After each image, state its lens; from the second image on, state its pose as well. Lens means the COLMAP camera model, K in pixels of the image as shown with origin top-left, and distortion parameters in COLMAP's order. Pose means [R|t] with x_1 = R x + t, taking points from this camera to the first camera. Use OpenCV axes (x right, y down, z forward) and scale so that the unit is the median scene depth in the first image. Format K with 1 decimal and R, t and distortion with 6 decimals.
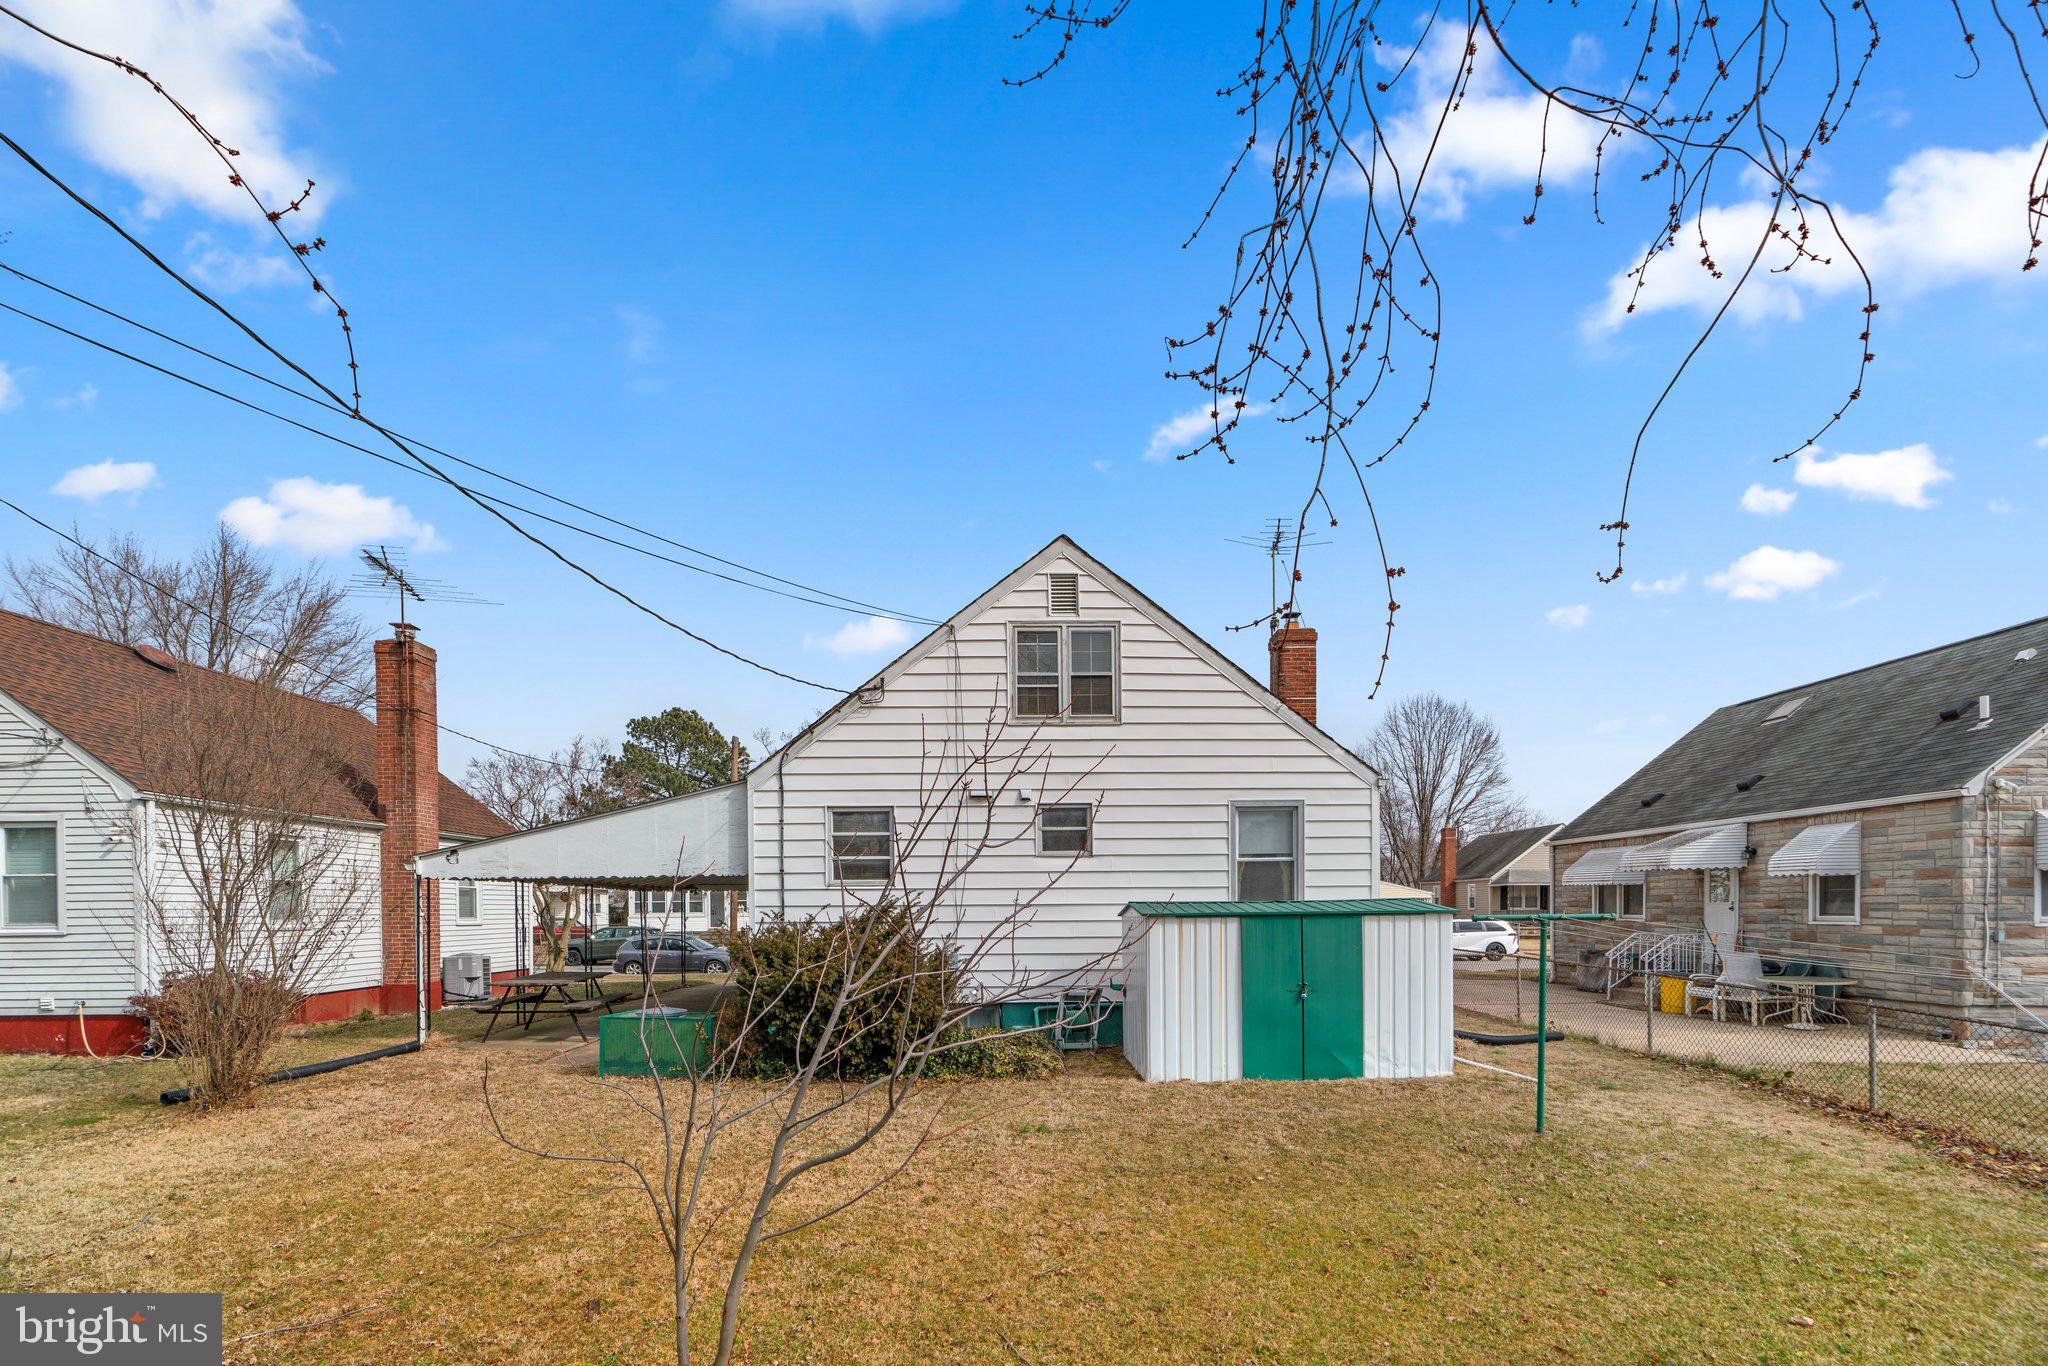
lens RADIAL K [[940.4, 0, 1024.9], [0, 940.4, 740.2], [0, 0, 1]] dist [0.000787, 0.000341]
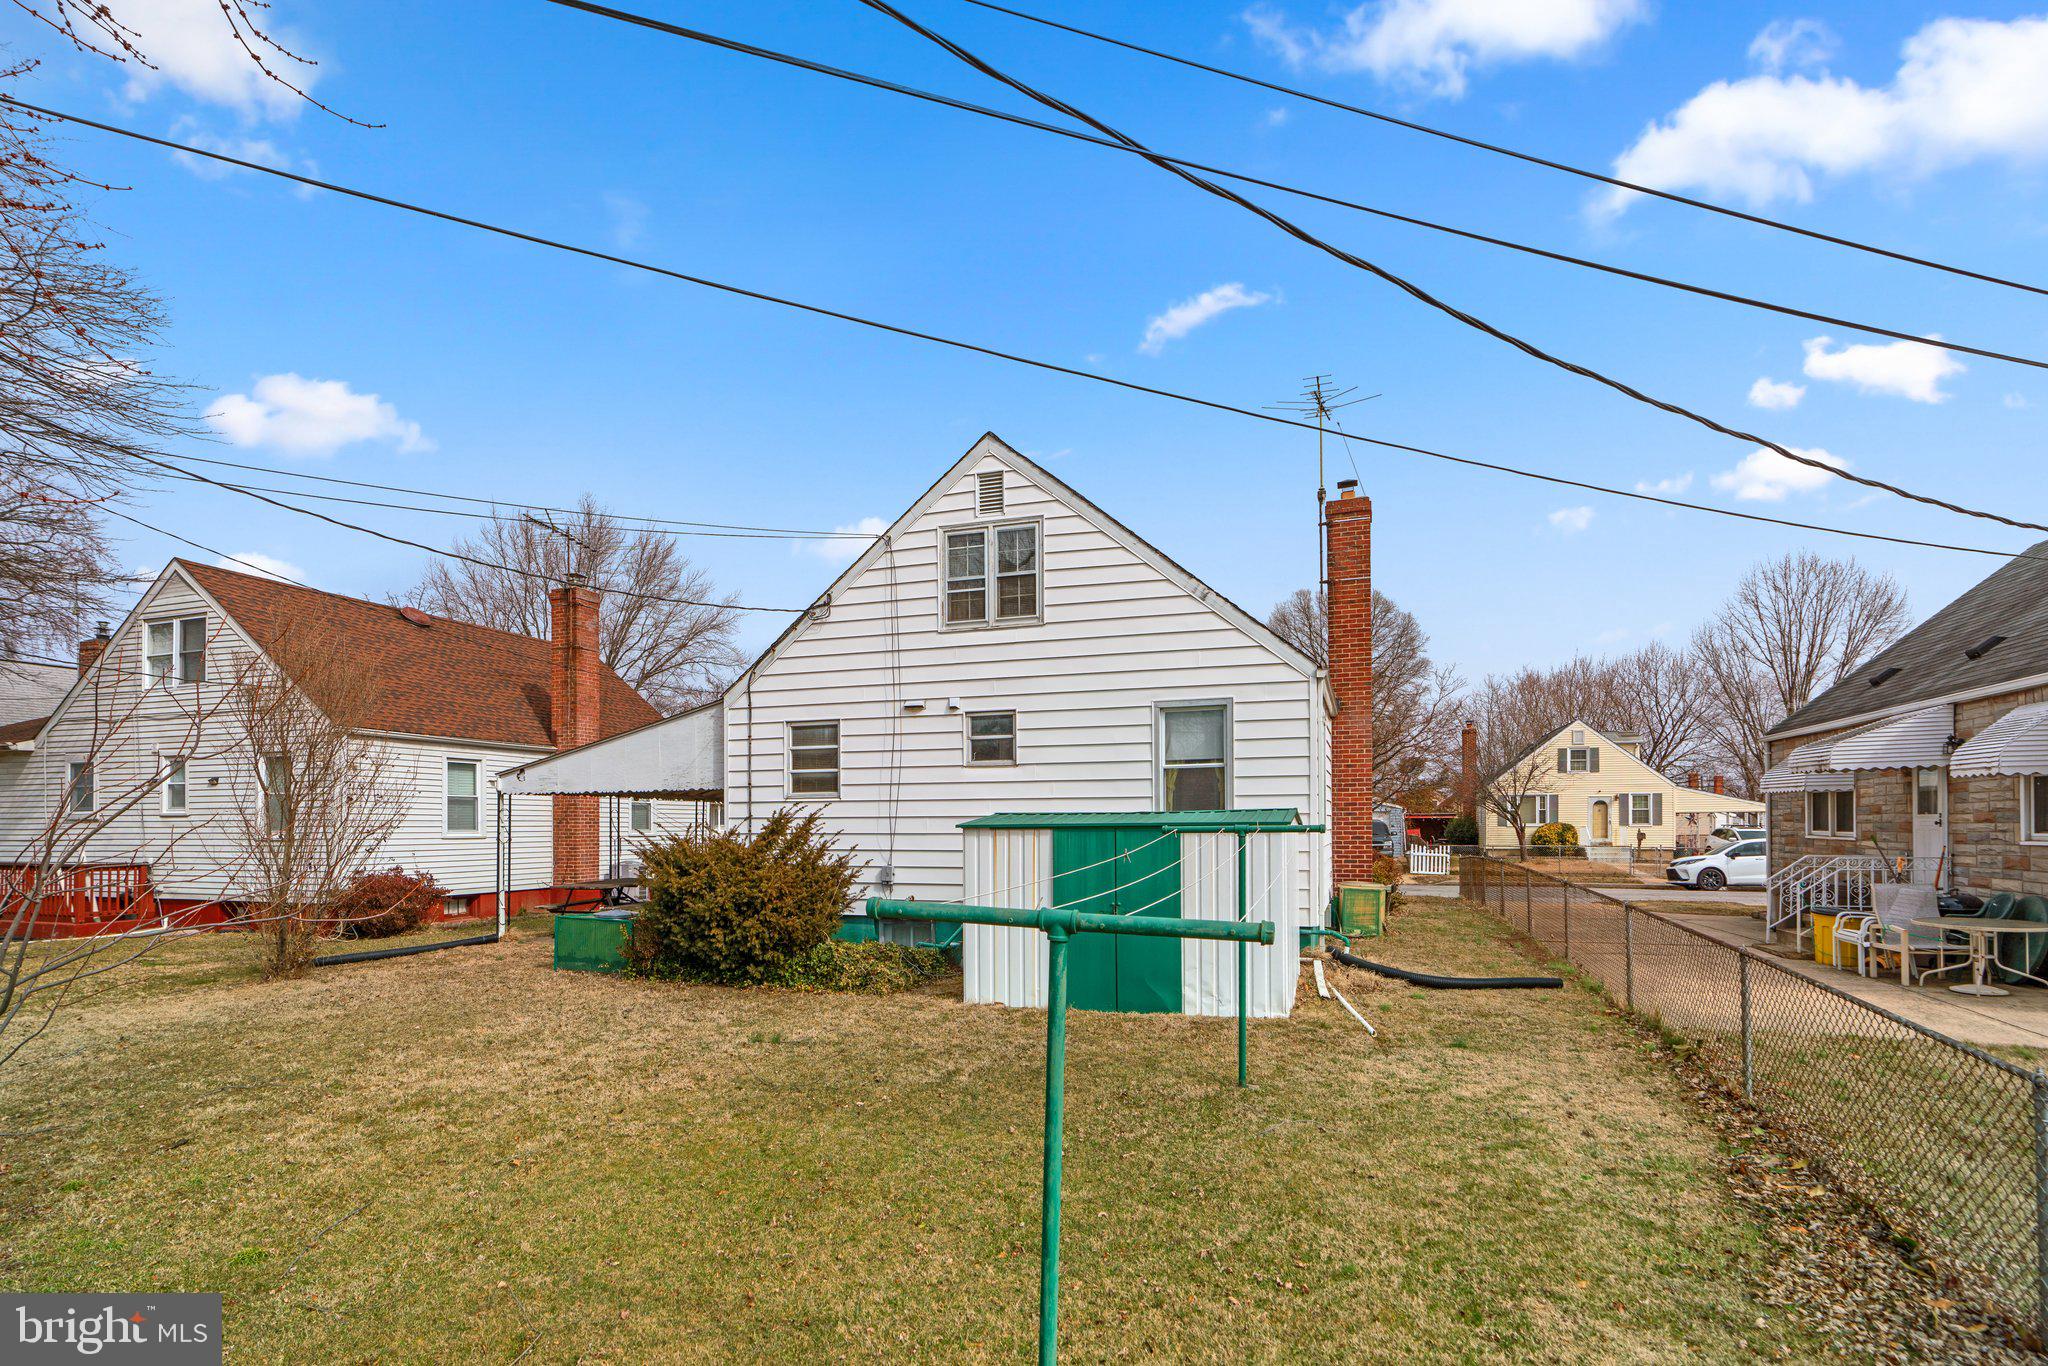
lens RADIAL K [[992.2, 0, 1066.7], [0, 992.2, 627.8], [0, 0, 1]] dist [-0.000867, -0.000110]
pose [[0.943424, -0.061815, -0.325776, 0.438469], [0.055366, 0.998044, -0.029040, 0.016226], [0.326934, 0.009360, 0.945001, 0.067198]]
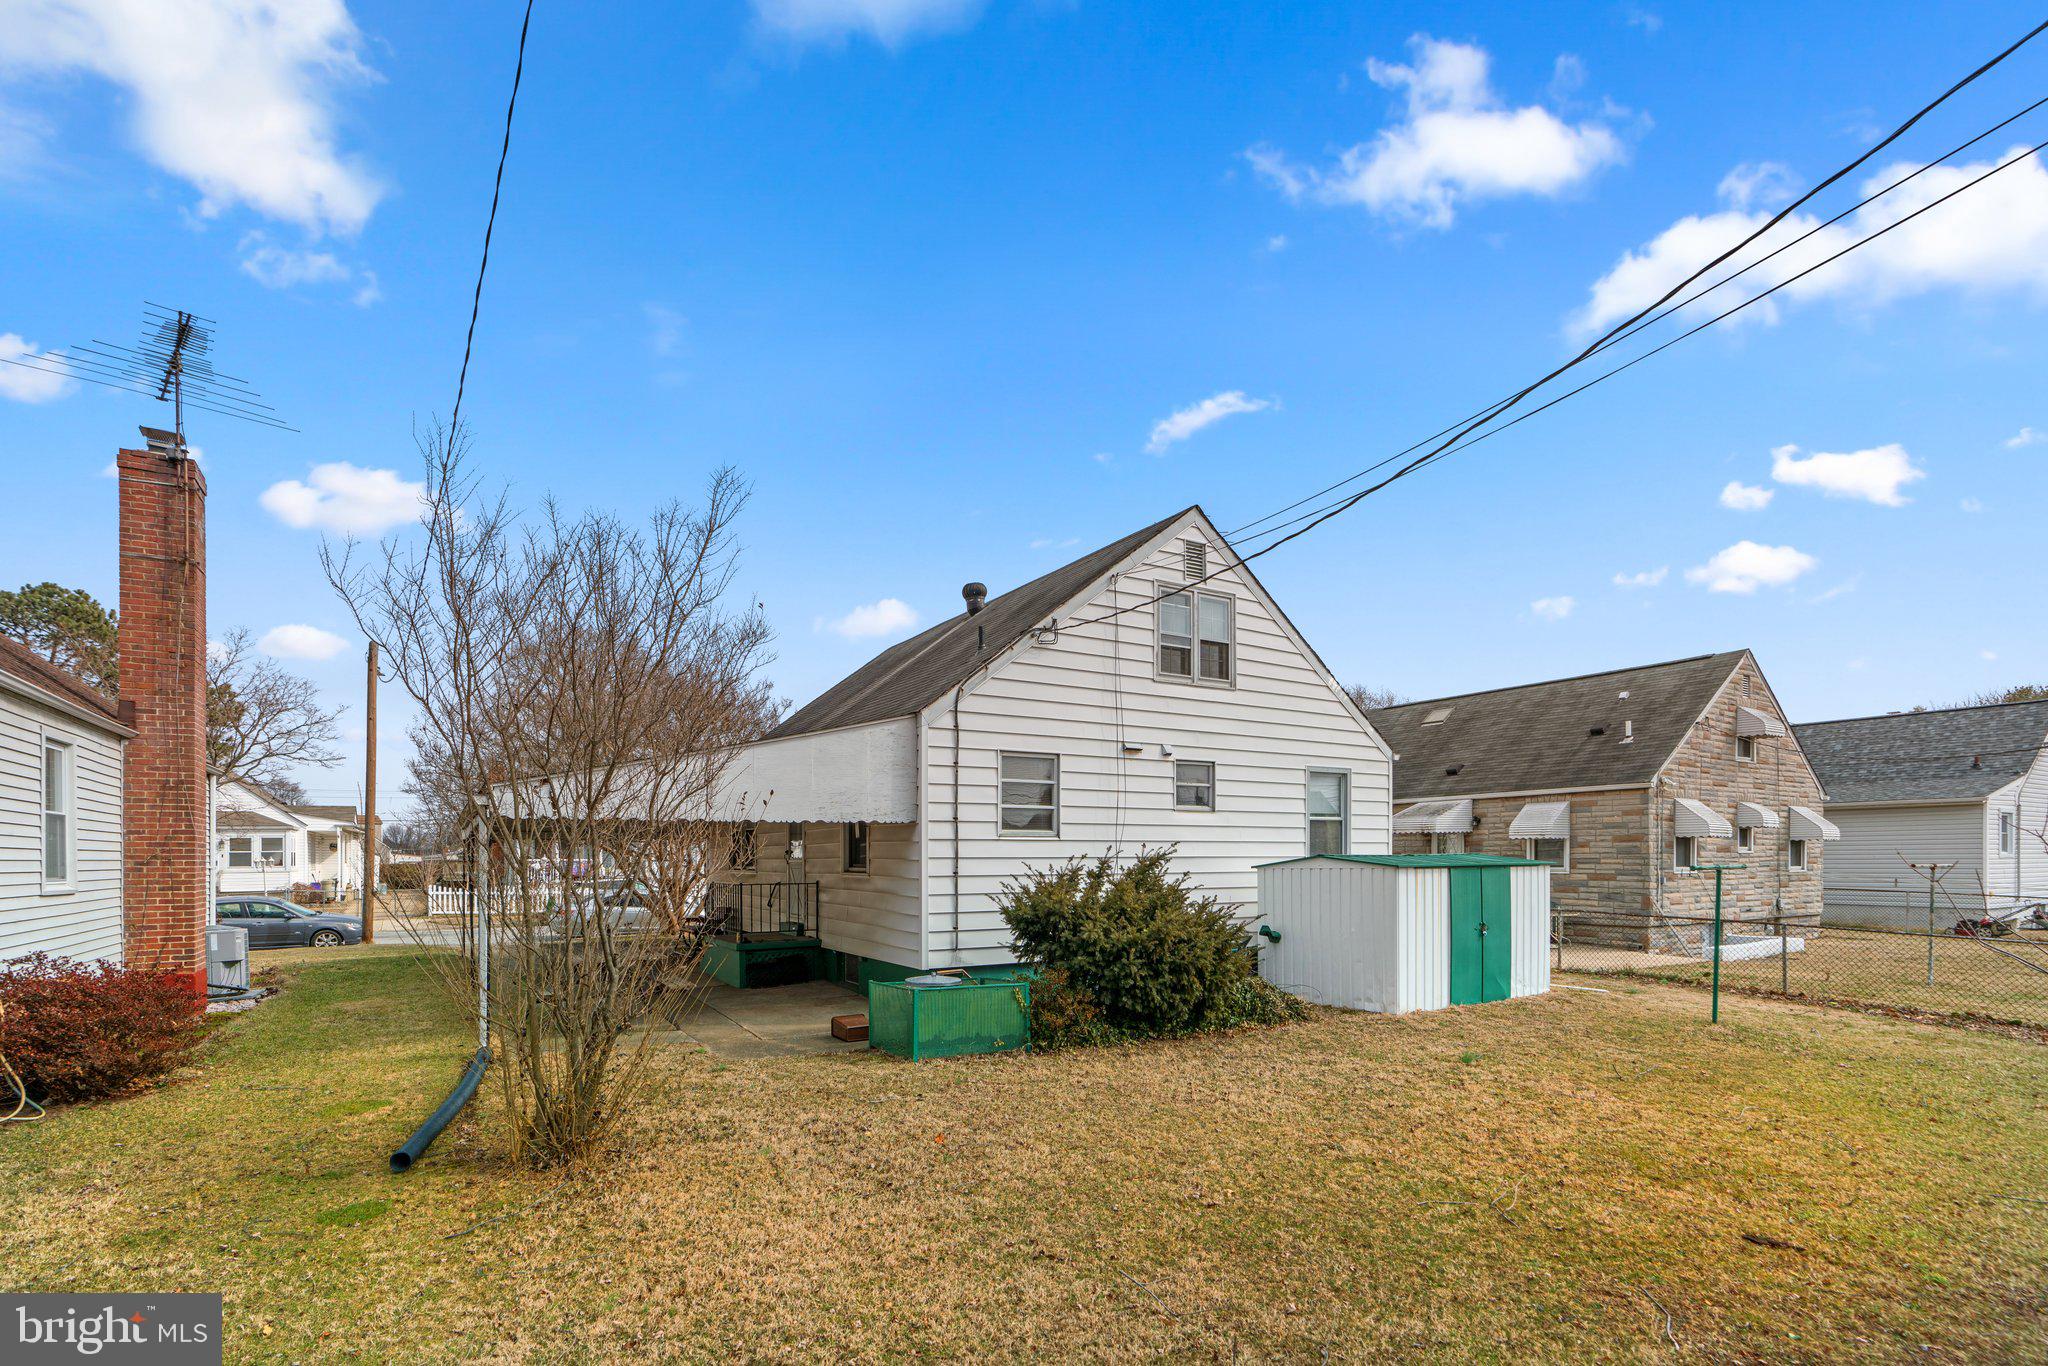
lens RADIAL K [[941.1, 0, 1025.1], [0, 941.1, 672.1], [0, 0, 1]] dist [-0.001733, -0.000102]
pose [[0.869340, 0.099316, 0.484132, -0.640191], [-0.087244, 0.995055, -0.047466, 0.035664], [-0.486452, -0.000973, 0.873707, 0.176251]]
